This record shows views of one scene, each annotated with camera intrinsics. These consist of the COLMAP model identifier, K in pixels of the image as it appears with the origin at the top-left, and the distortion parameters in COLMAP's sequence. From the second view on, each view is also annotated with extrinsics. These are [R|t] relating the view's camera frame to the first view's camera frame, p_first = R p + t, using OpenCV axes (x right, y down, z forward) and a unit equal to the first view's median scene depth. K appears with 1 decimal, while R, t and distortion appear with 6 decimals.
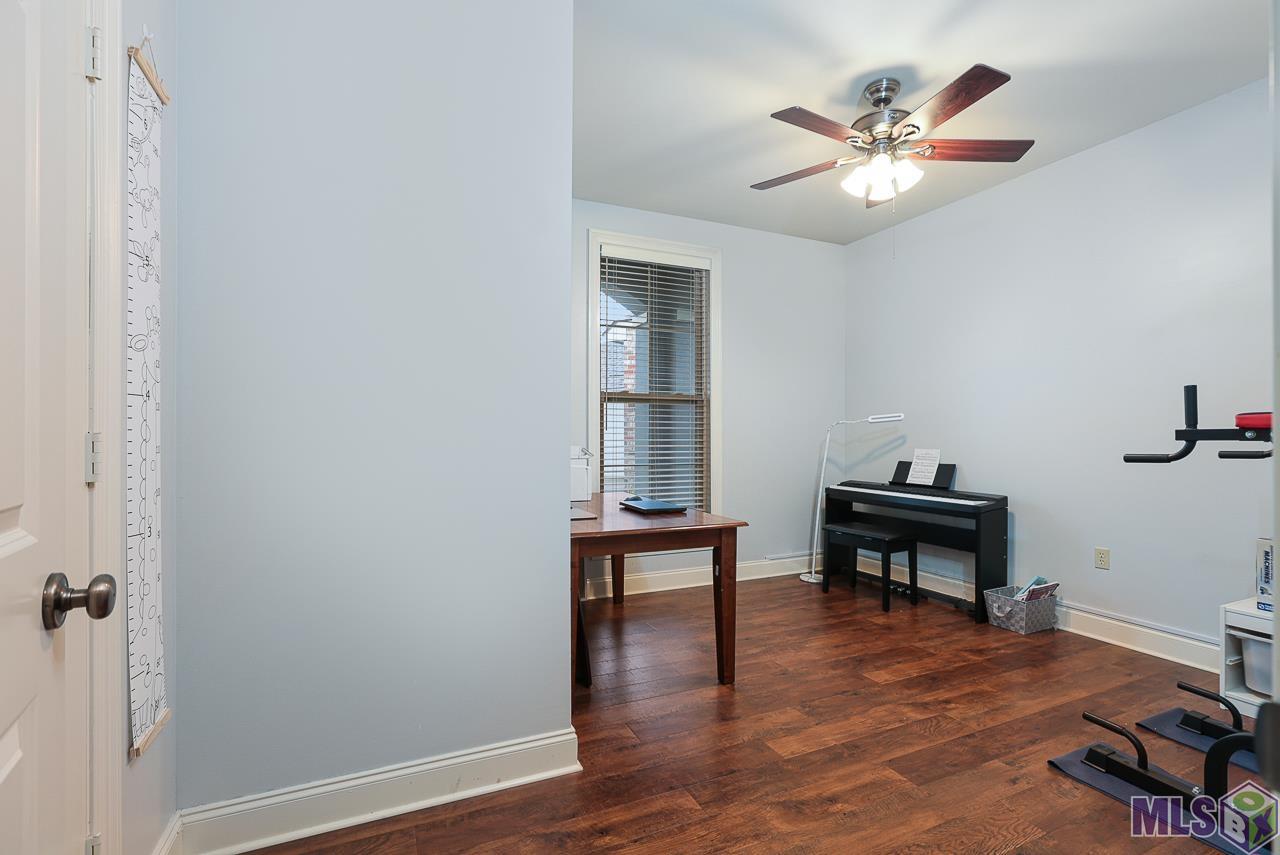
lens RADIAL K [[600.7, 0, 654.5], [0, 600.7, 434.5], [0, 0, 1]] dist [-0.046152, 0.028220]
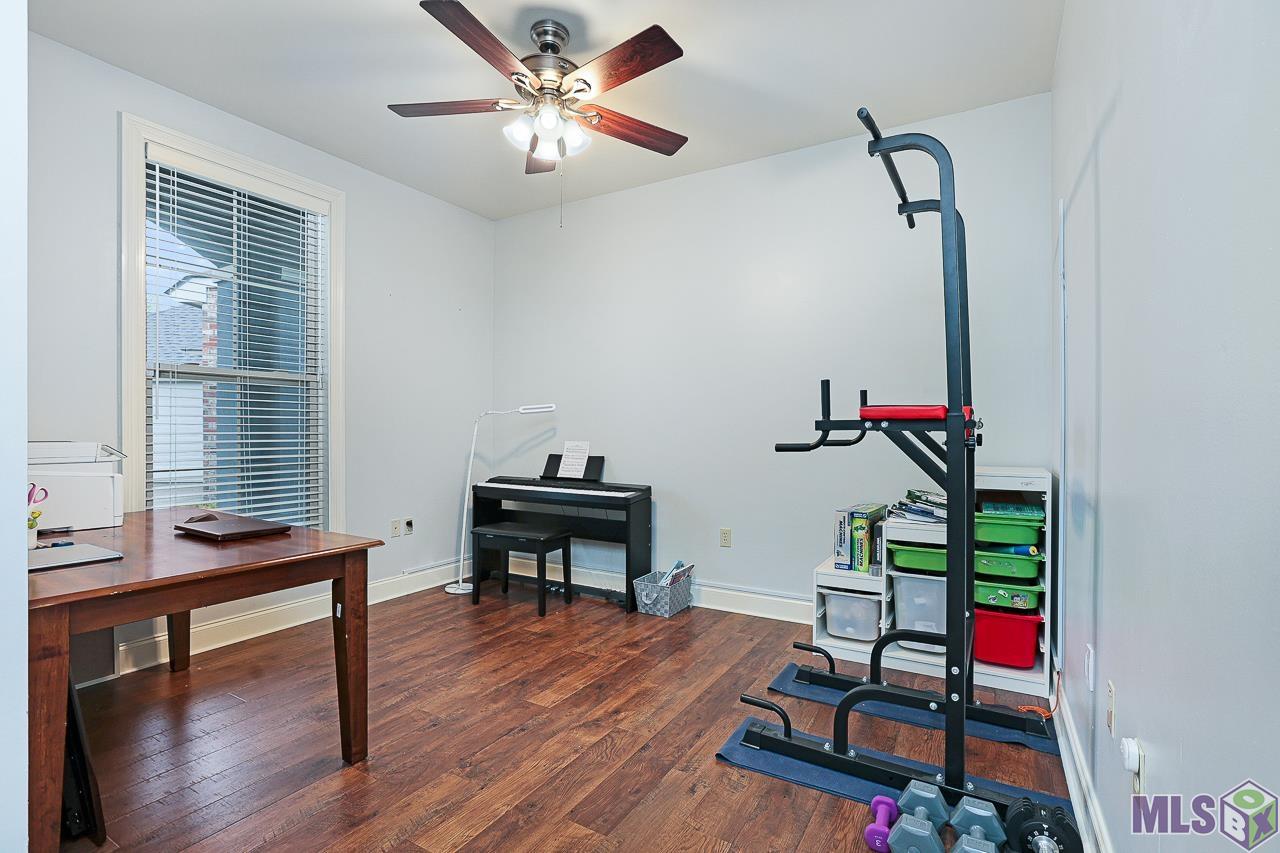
lens RADIAL K [[600.7, 0, 654.5], [0, 600.7, 433.5], [0, 0, 1]] dist [-0.046152, 0.028220]
pose [[0.830701, -0.003519, 0.556708, 0.017764], [-0.001141, 0.999967, 0.008024, 0.004368], [-0.556718, -0.007301, 0.830670, 0.147784]]
